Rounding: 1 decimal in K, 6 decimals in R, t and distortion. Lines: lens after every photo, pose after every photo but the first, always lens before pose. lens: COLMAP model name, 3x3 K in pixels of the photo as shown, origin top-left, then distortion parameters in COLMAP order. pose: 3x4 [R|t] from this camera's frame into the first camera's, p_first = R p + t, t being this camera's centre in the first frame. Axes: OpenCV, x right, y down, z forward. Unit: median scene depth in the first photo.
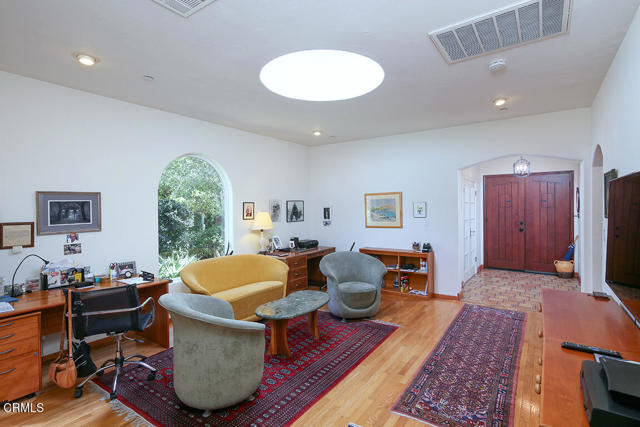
lens RADIAL K [[314.0, 0, 321.0], [0, 314.0, 211.7], [0, 0, 1]] dist [0.003316, -0.001680]
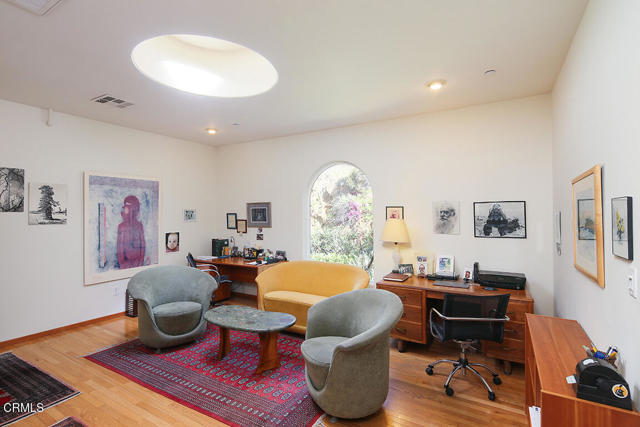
lens RADIAL K [[314.0, 0, 316.5], [0, 314.0, 212.7], [0, 0, 1]] dist [0.003316, -0.001680]
pose [[0.072477, 0.006454, -0.997349, 0.831993], [-0.015992, 0.999858, 0.005308, -0.021650], [0.997242, 0.015565, 0.072570, 1.109470]]
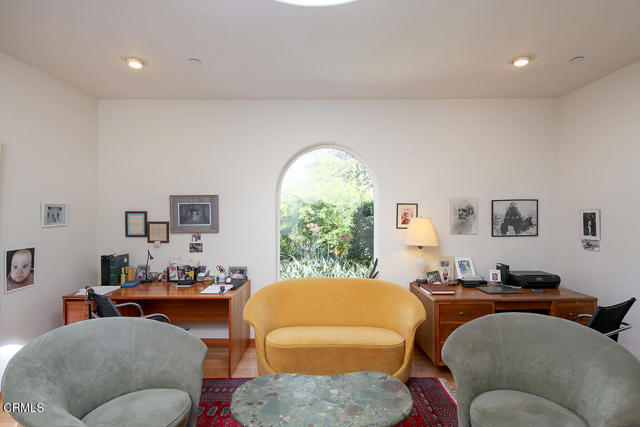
lens RADIAL K [[314.0, 0, 321.8], [0, 314.0, 214.2], [0, 0, 1]] dist [0.003316, -0.001680]
pose [[0.573766, 0.010647, -0.818950, 0.325989], [-0.017642, 0.999844, 0.000639, -0.005459], [0.818829, 0.014081, 0.573864, 0.690955]]
